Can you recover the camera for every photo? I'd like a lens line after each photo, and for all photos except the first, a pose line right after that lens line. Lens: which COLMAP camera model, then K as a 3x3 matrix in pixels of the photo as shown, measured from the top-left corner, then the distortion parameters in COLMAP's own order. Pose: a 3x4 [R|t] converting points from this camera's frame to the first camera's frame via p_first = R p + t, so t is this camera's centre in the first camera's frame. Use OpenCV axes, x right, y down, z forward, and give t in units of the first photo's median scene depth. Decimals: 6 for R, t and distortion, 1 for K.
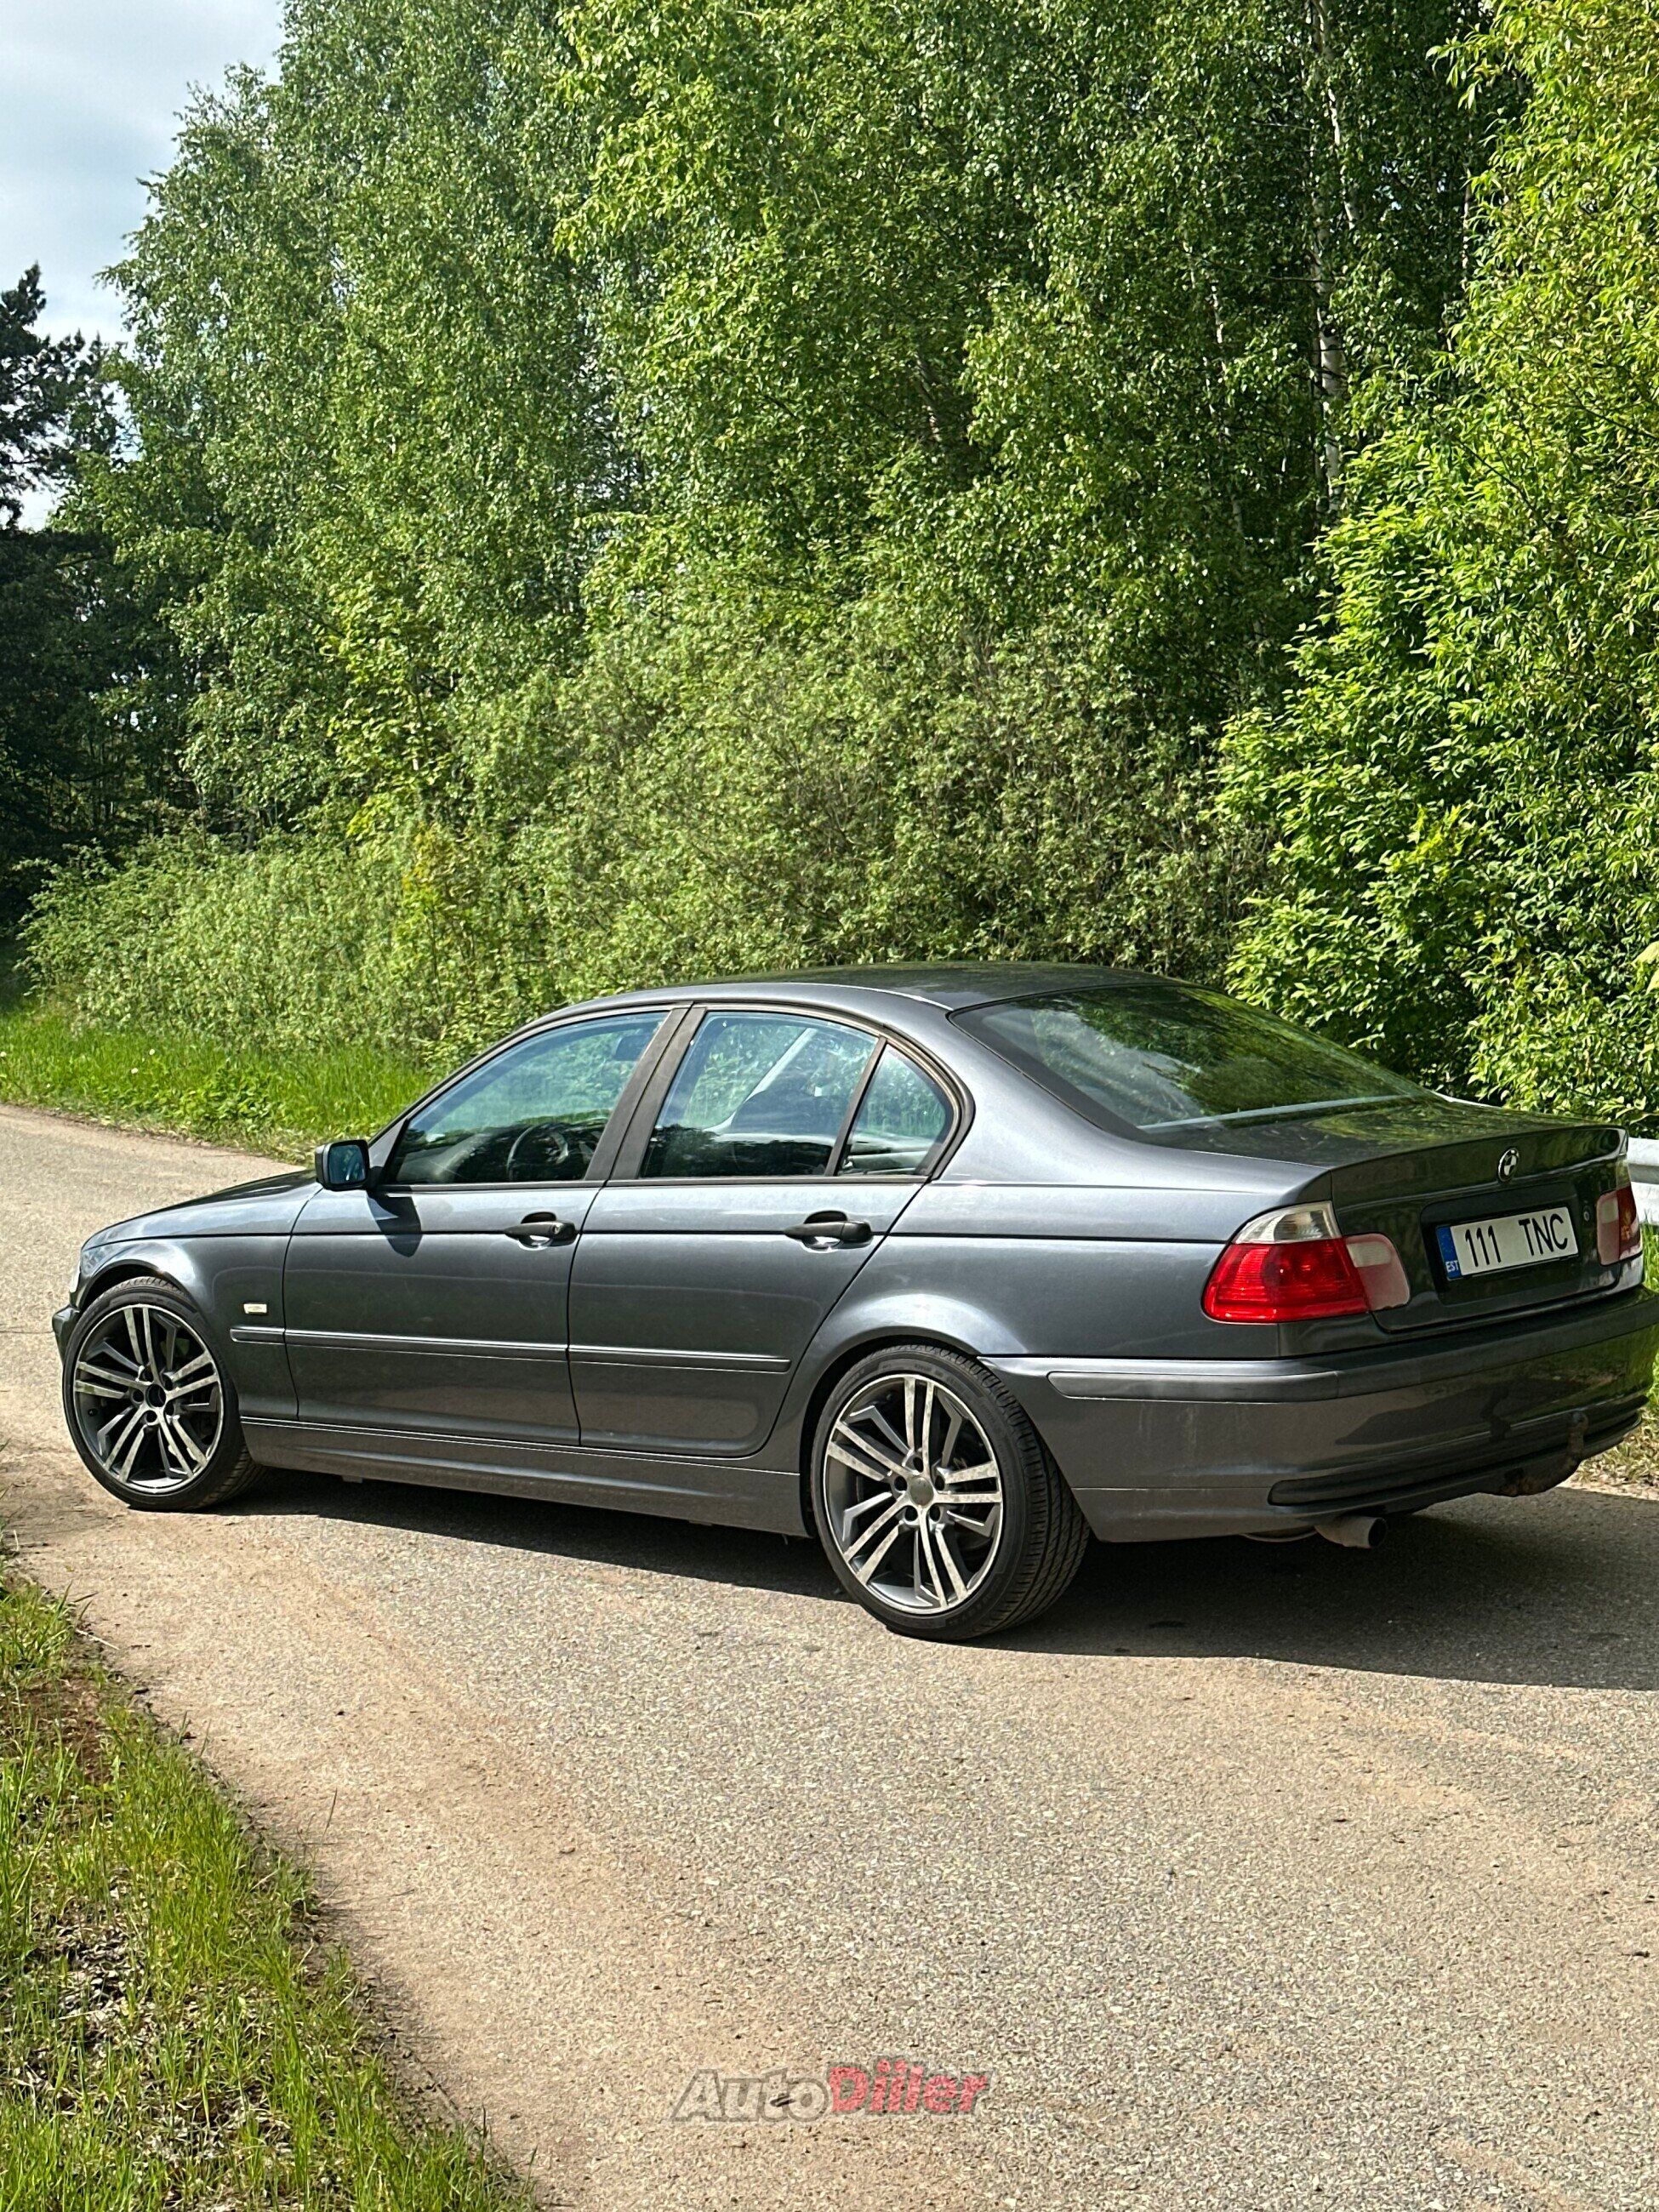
lens RADIAL K [[3290.1, 0, 839.6], [0, 3290.1, 1083.9], [0, 0, 1]] dist [0.141699, 0.000000]
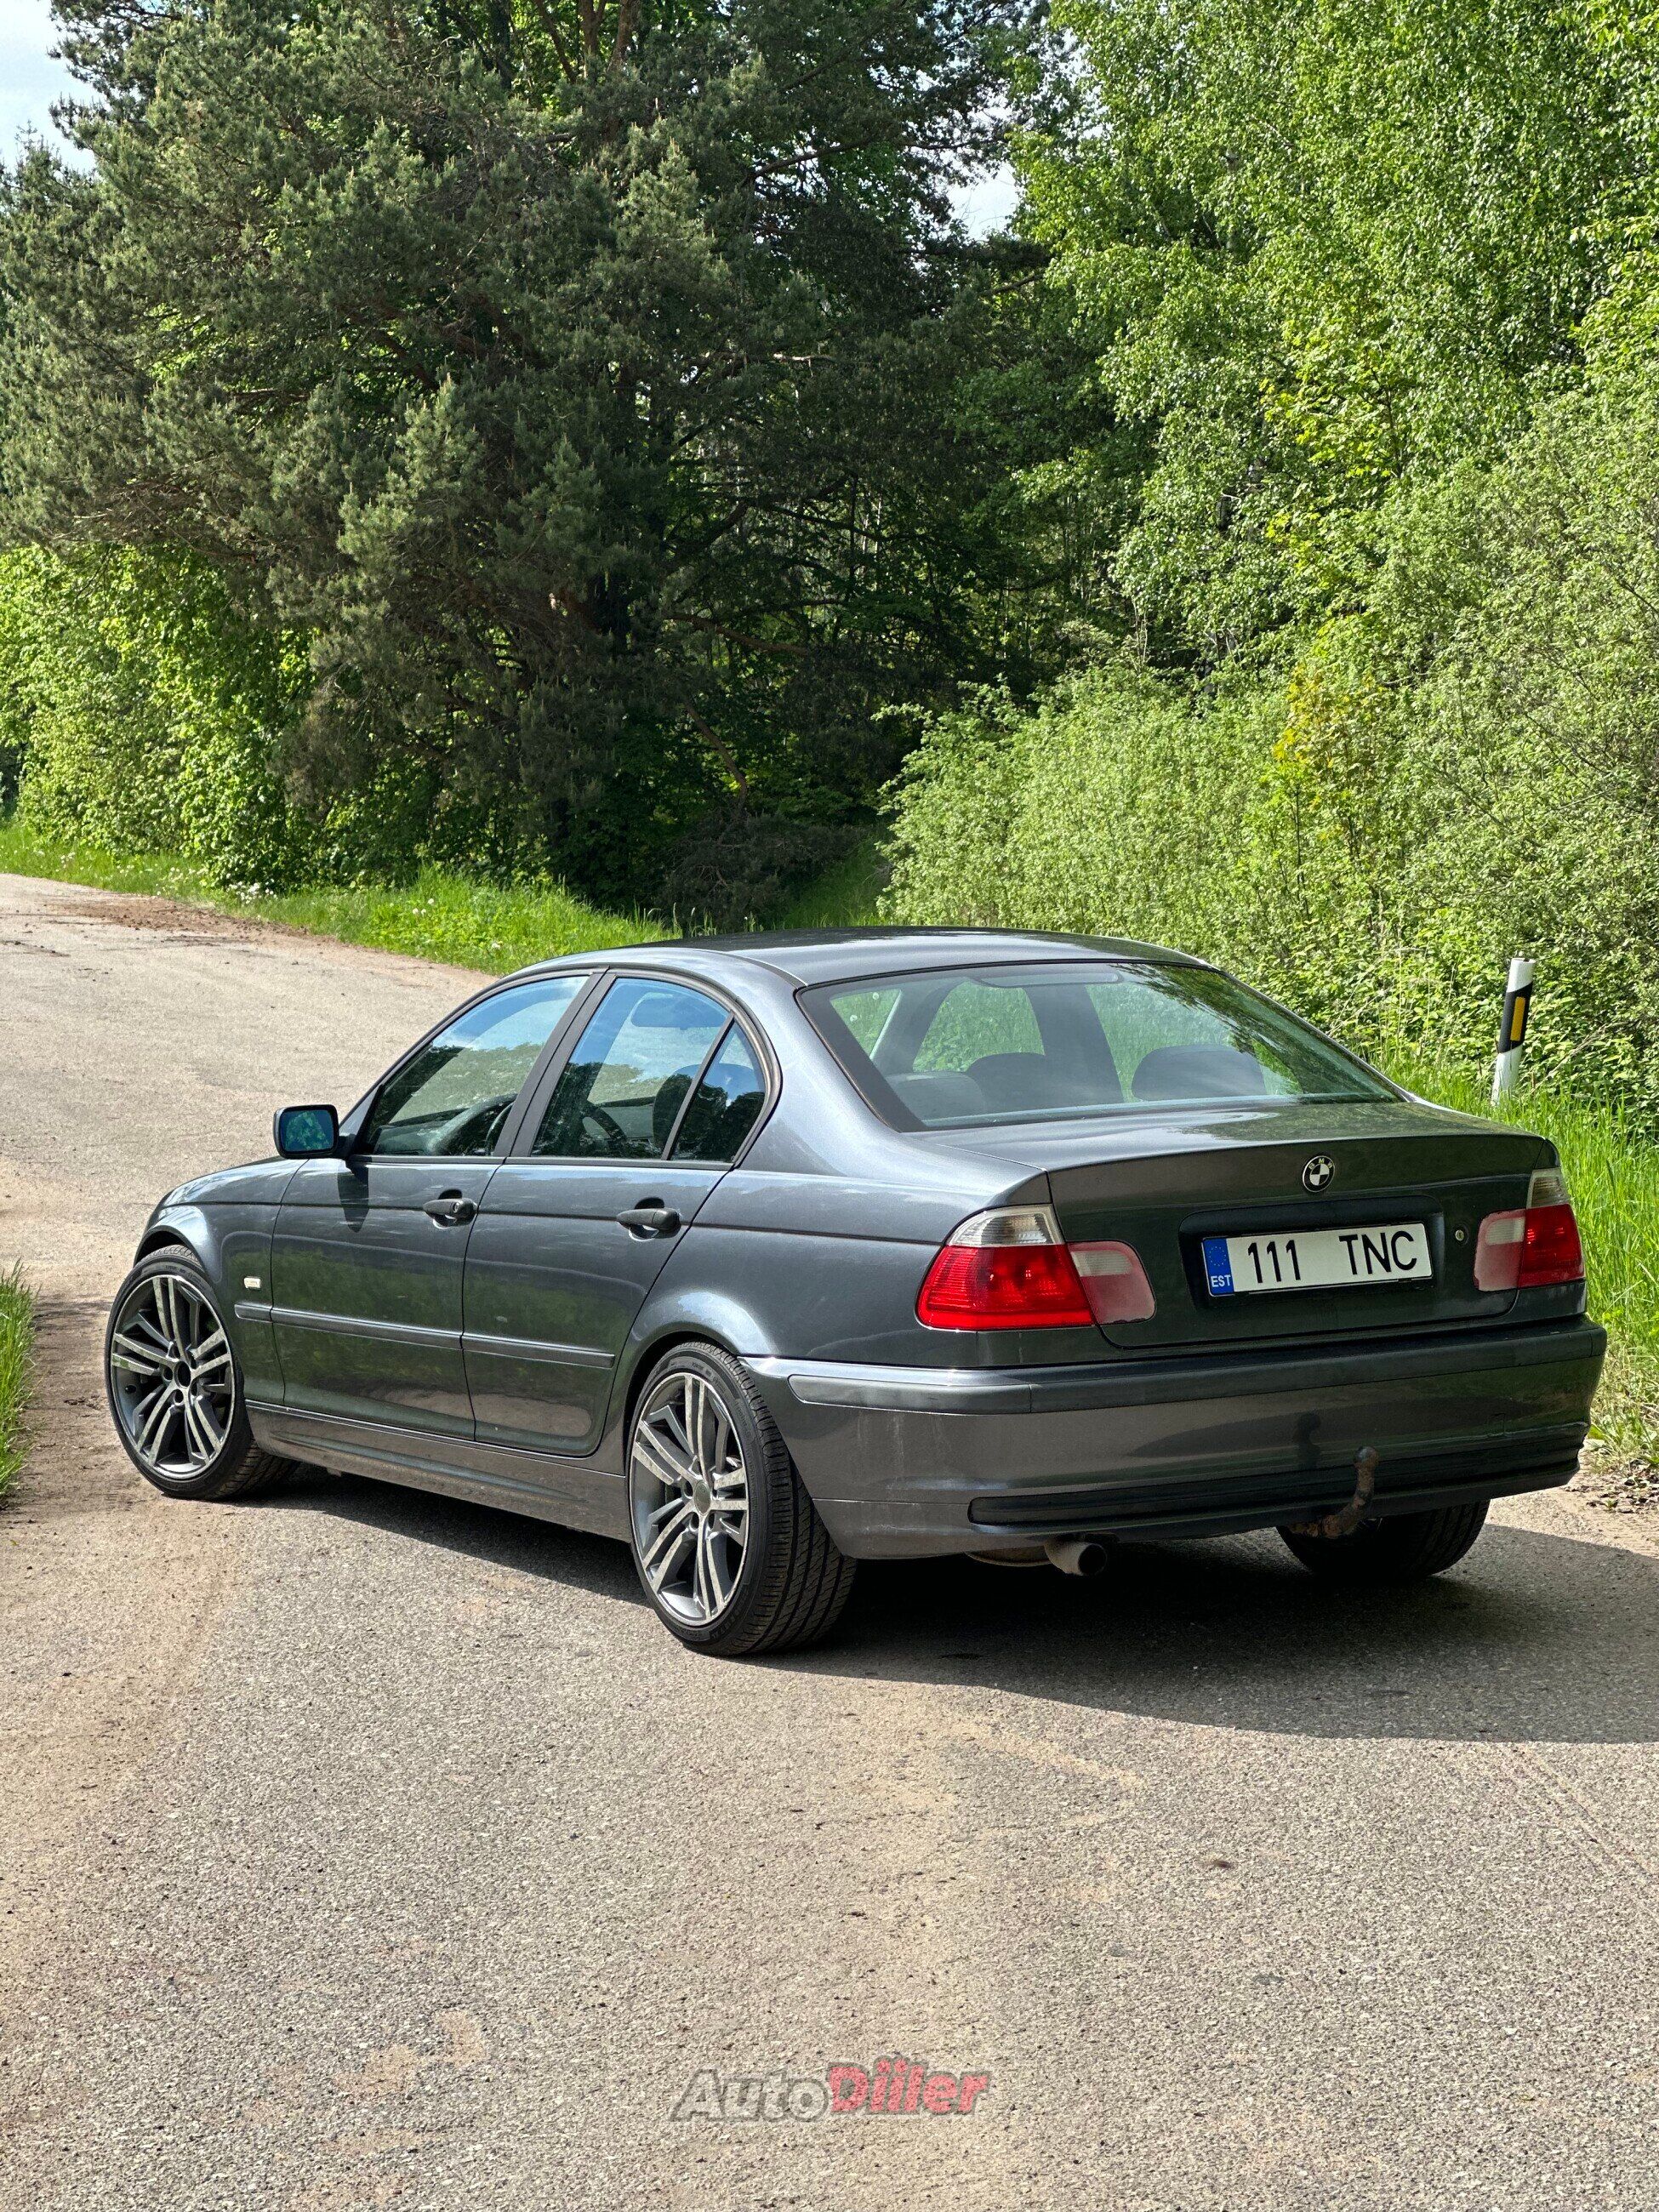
lens RADIAL K [[5014.5, 0, 831.3], [0, 5014.5, 1147.0], [0, 0, 1]] dist [0.205991, 0.000000]
pose [[0.952218, 0.035881, -0.303305, 0.126987], [-0.028147, 0.999158, 0.029836, -0.005243], [0.304120, -0.019873, 0.952426, -0.091497]]
